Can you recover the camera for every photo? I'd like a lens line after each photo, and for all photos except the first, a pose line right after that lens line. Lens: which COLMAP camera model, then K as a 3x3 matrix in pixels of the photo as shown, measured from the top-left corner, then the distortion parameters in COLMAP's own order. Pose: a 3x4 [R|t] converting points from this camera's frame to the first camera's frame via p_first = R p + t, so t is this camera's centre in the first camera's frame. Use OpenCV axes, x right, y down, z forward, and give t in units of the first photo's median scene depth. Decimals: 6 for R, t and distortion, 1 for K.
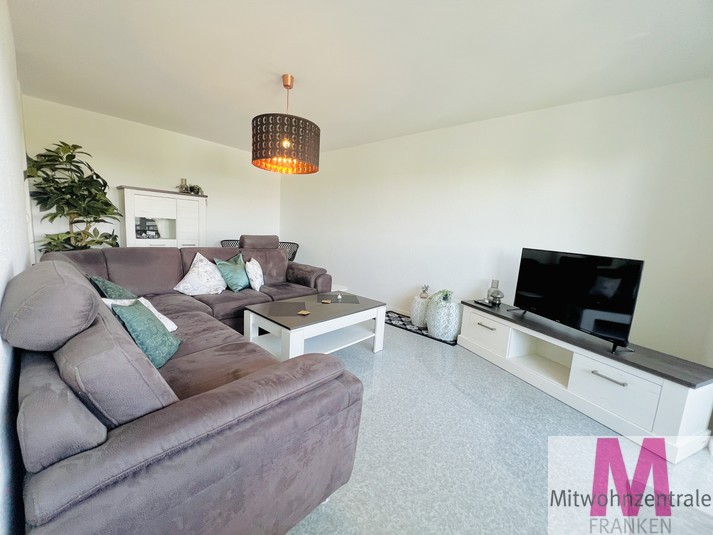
lens RADIAL K [[285.1, 0, 361.6], [0, 285.1, 266.5], [0, 0, 1]] dist [-0.002079, 0.000630]
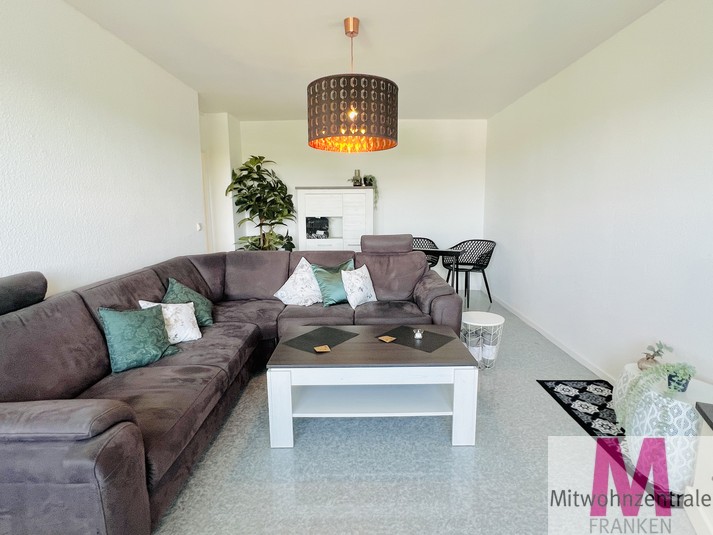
lens RADIAL K [[383.7, 0, 356.4], [0, 383.7, 266.9], [0, 0, 1]] dist [-0.001714, 0.000847]
pose [[0.668186, 0.052804, -0.742118, 0.447124], [-0.050486, 0.998397, 0.025582, -0.059382], [0.742280, 0.020373, 0.669781, 0.323690]]
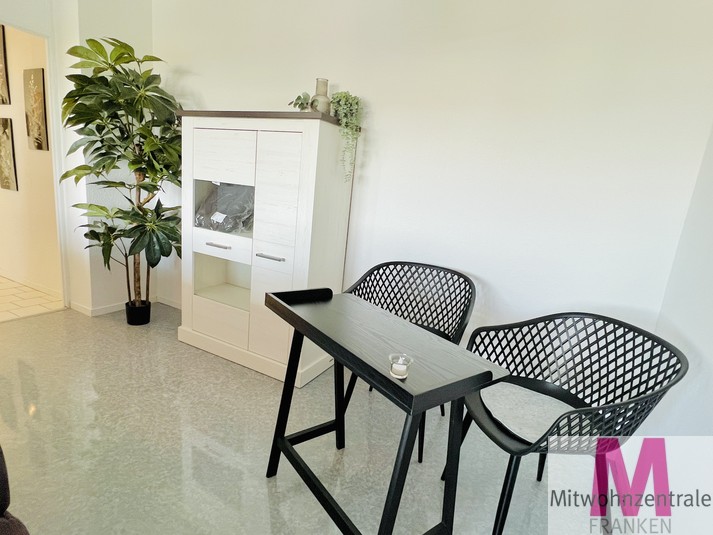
lens RADIAL K [[383.7, 0, 359.5], [0, 383.7, 271.2], [0, 0, 1]] dist [-0.001714, 0.000847]
pose [[0.243530, 0.169953, -0.954887, -0.150231], [-0.222768, 0.968008, 0.115475, -0.219379], [0.943964, 0.184597, 0.273599, 1.521491]]
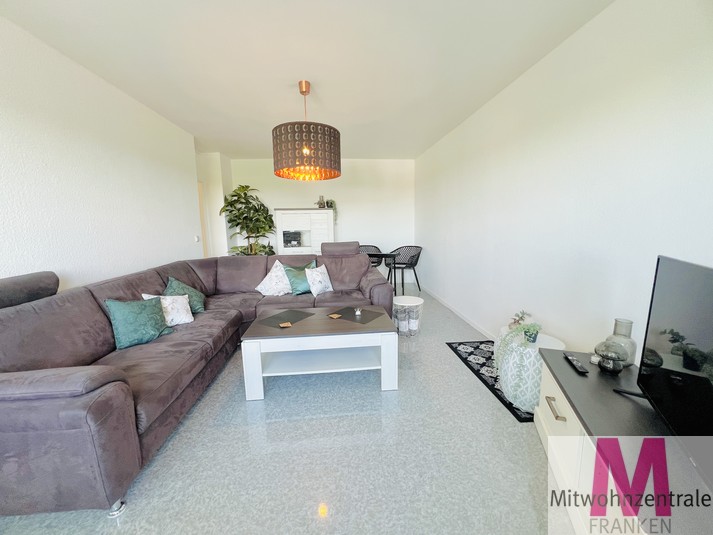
lens RADIAL K [[285.1, 0, 355.3], [0, 285.1, 268.7], [0, 0, 1]] dist [-0.002079, 0.000630]
pose [[0.729004, 0.030873, -0.683812, 0.498259], [-0.027426, 0.999498, 0.015888, -0.040571], [0.683959, 0.007172, 0.729485, 0.359391]]
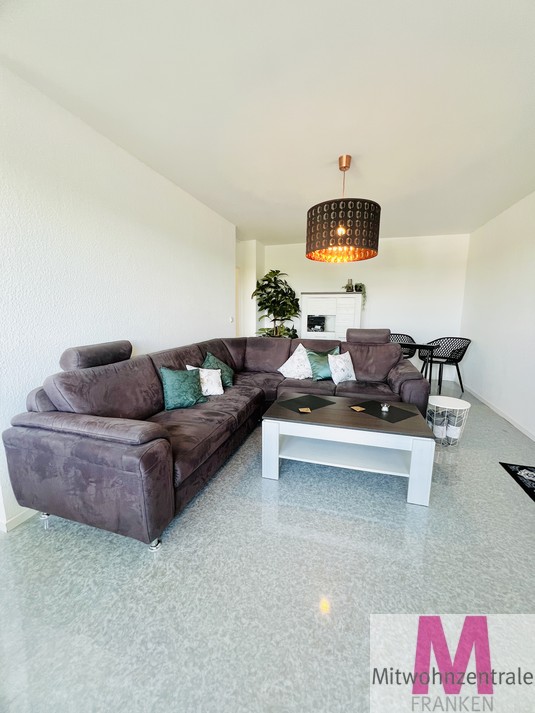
lens RADIAL K [[285.1, 0, 267.0], [0, 285.1, 356.8], [0, 0, 1]] dist [-0.002079, 0.000630]
pose [[0.425585, 0.087954, -0.900634, 0.463531], [-0.099149, 0.993805, 0.050201, -0.039998], [0.899470, 0.067932, 0.431669, 0.367843]]
